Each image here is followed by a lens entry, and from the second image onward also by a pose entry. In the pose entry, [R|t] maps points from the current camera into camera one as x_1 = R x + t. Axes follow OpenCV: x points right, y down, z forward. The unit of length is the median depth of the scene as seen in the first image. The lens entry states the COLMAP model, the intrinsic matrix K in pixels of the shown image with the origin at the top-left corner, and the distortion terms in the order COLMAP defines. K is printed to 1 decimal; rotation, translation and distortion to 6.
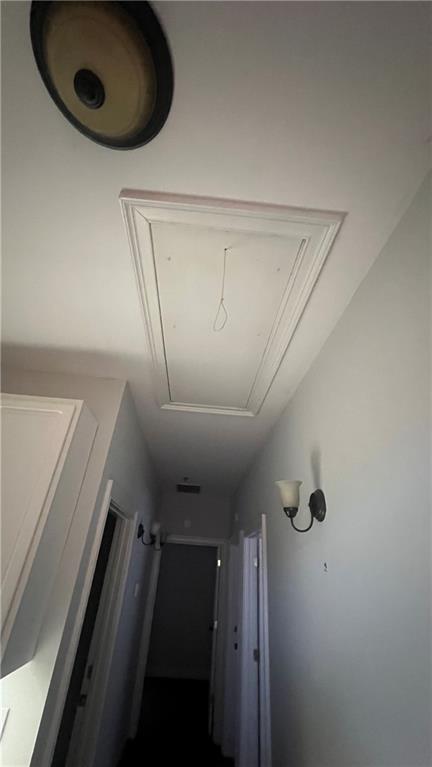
lens RADIAL K [[308.2, 0, 215.1], [0, 308.2, 388.9], [0, 0, 1]] dist [0.004514, 0.000365]
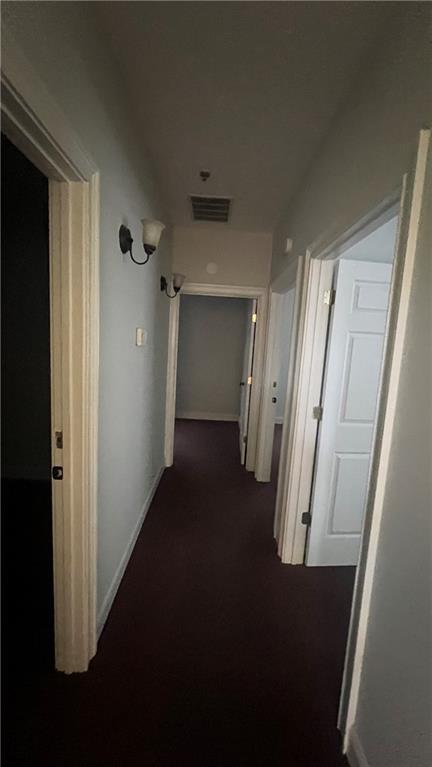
lens RADIAL K [[305.7, 0, 212.3], [0, 305.7, 384.0], [0, 0, 1]] dist [0.003322, -0.000497]
pose [[0.996943, 0.003926, -0.078028, -0.051800], [0.044603, 0.791373, 0.609705, 0.358674], [0.064143, -0.611321, 0.788779, 0.459354]]
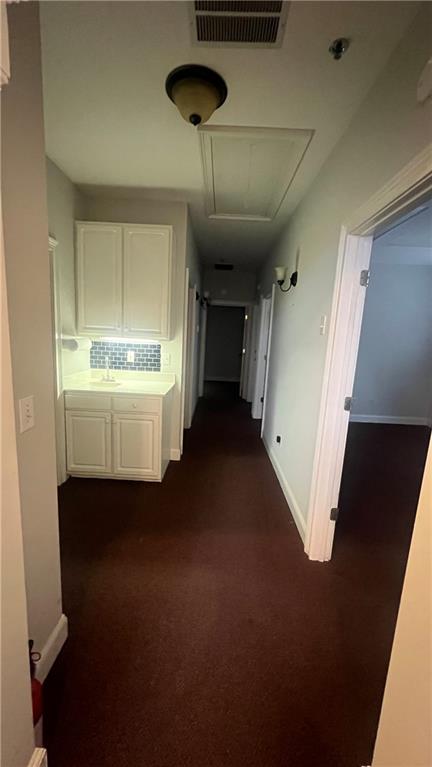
lens RADIAL K [[305.7, 0, 214.1], [0, 305.7, 381.6], [0, 0, 1]] dist [0.003322, -0.000497]
pose [[0.995644, 0.005086, -0.093095, -0.004209], [0.055282, 0.771844, 0.633404, -0.208197], [0.075076, -0.635791, 0.768201, -0.520784]]
